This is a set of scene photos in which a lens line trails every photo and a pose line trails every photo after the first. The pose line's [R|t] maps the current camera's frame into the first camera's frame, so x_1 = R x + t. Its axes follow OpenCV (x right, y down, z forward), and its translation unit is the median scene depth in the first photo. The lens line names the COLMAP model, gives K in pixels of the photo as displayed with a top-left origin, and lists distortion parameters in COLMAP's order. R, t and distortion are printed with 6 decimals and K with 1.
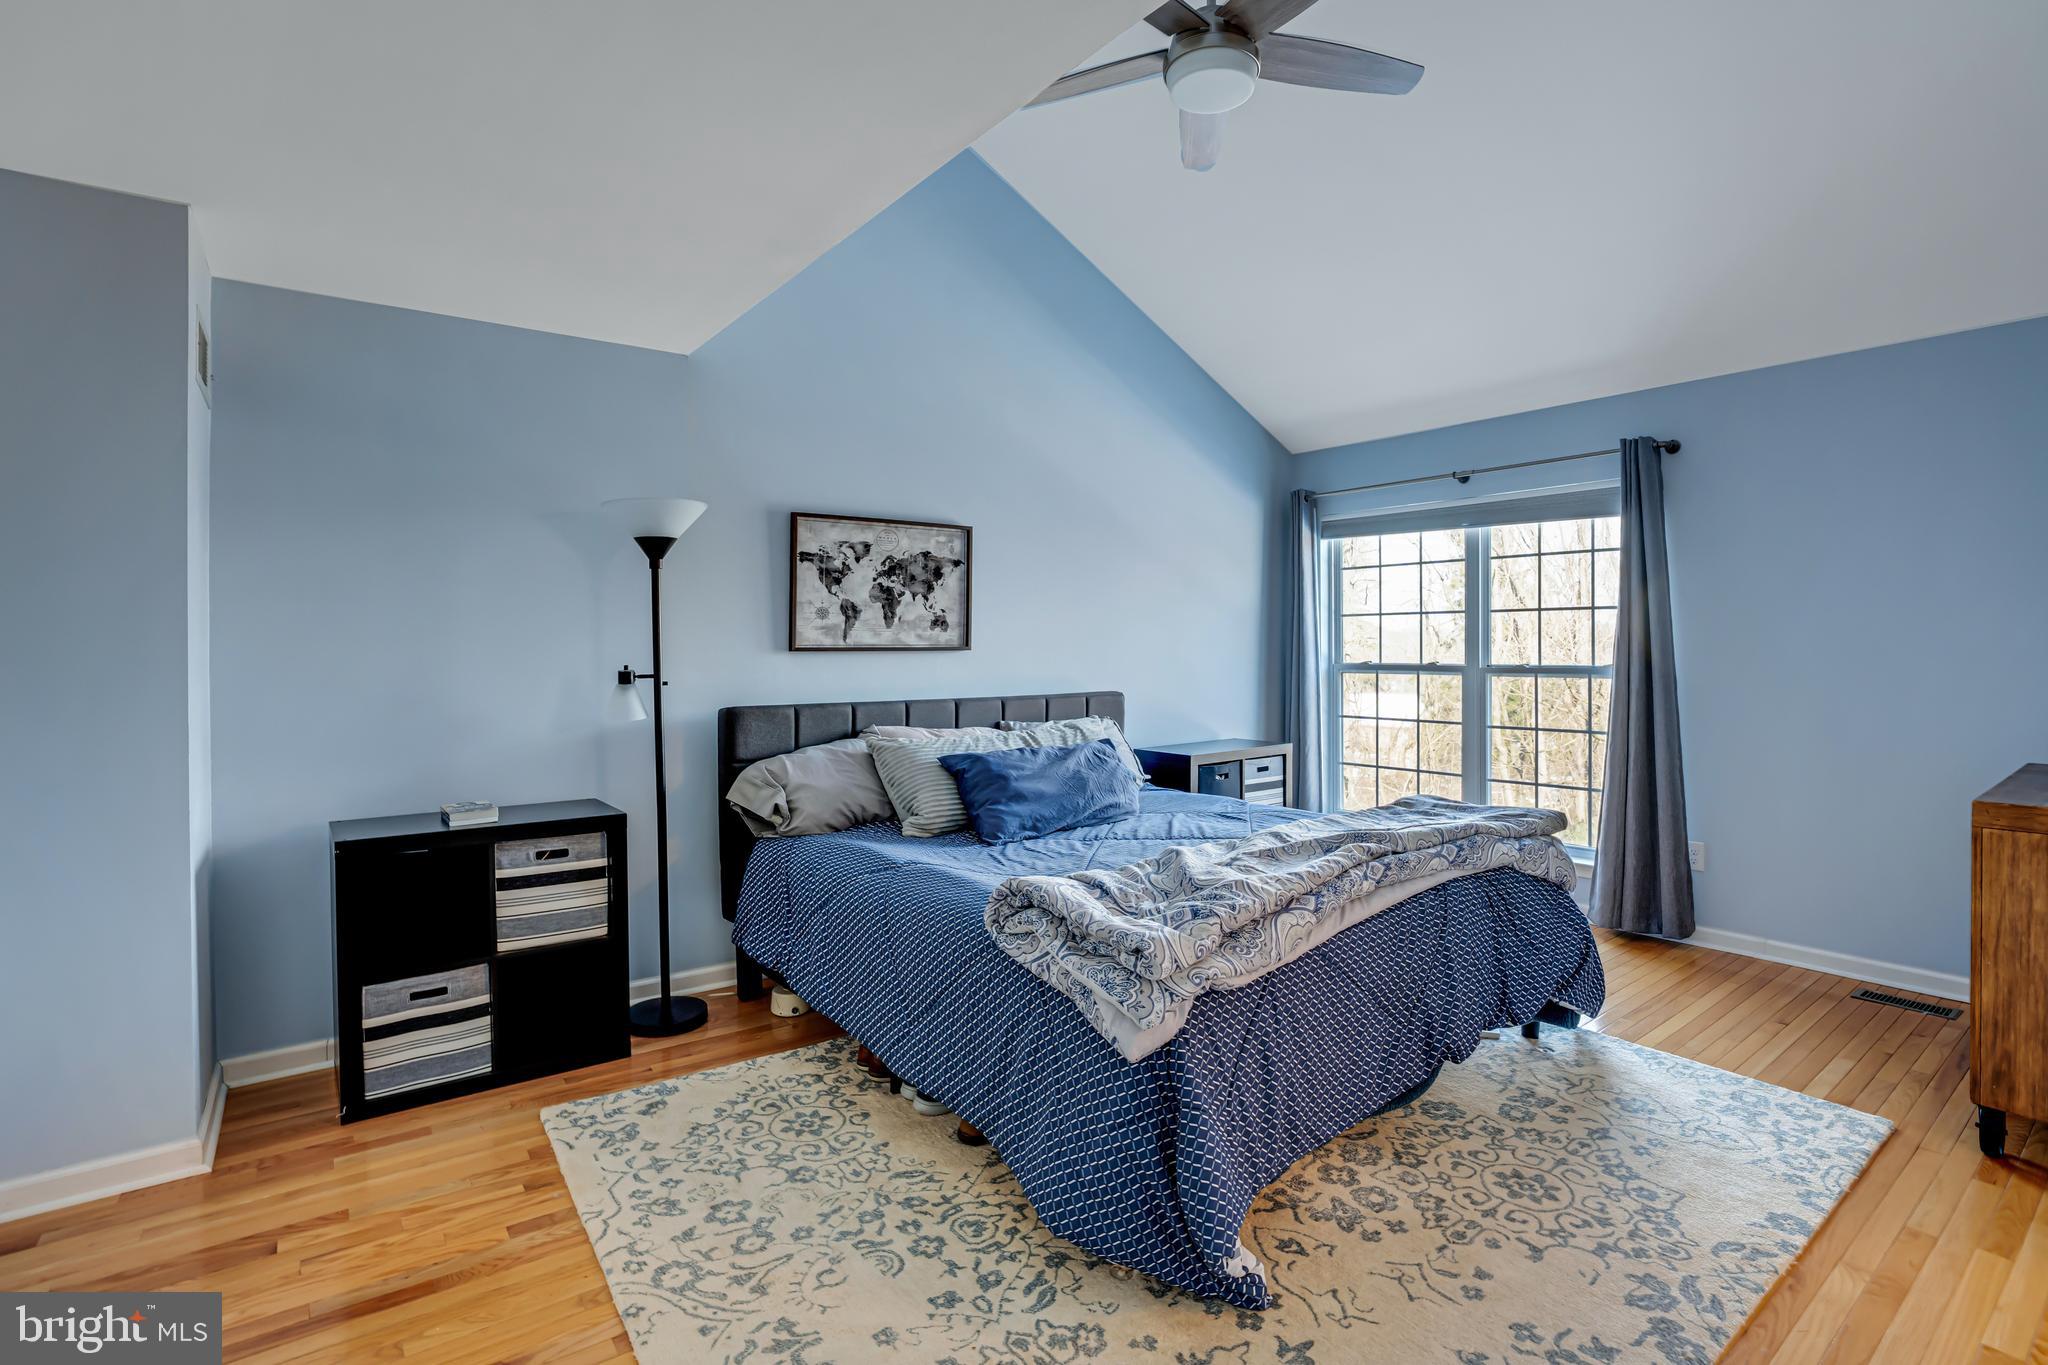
lens RADIAL K [[951.7, 0, 1036.9], [0, 951.7, 662.5], [0, 0, 1]] dist [-0.002956, 0.001159]
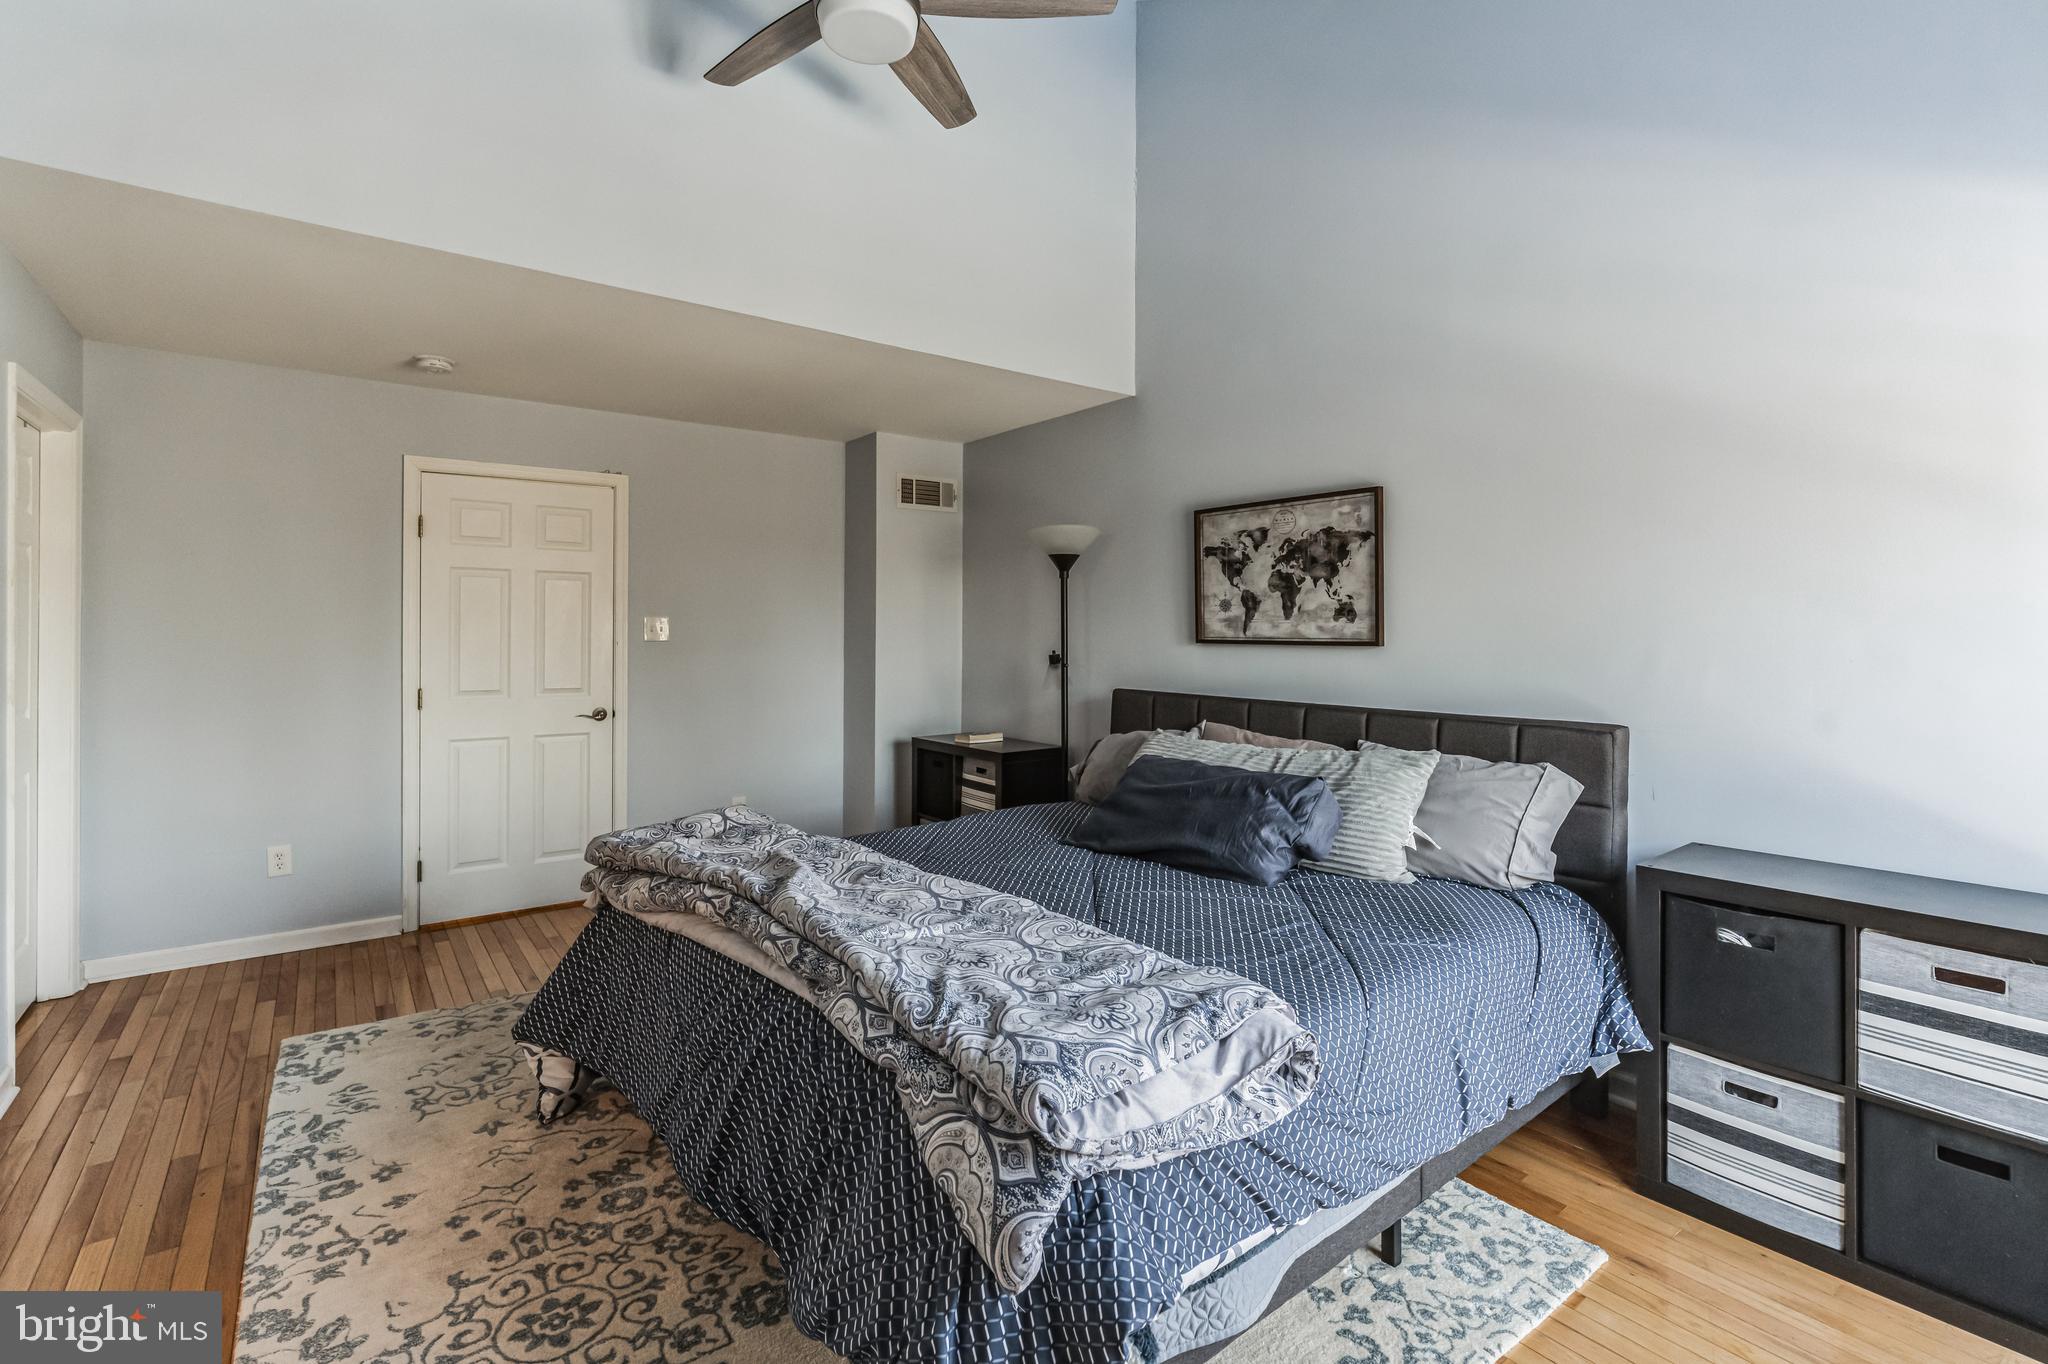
lens RADIAL K [[920.2, 0, 1050.1], [0, 920.2, 639.0], [0, 0, 1]] dist [0.000310, -0.000468]
pose [[0.018331, 0.009978, -0.999782, 0.723425], [-0.028744, 0.999542, 0.009448, -0.019820], [0.999419, 0.028564, 0.018610, 0.778798]]
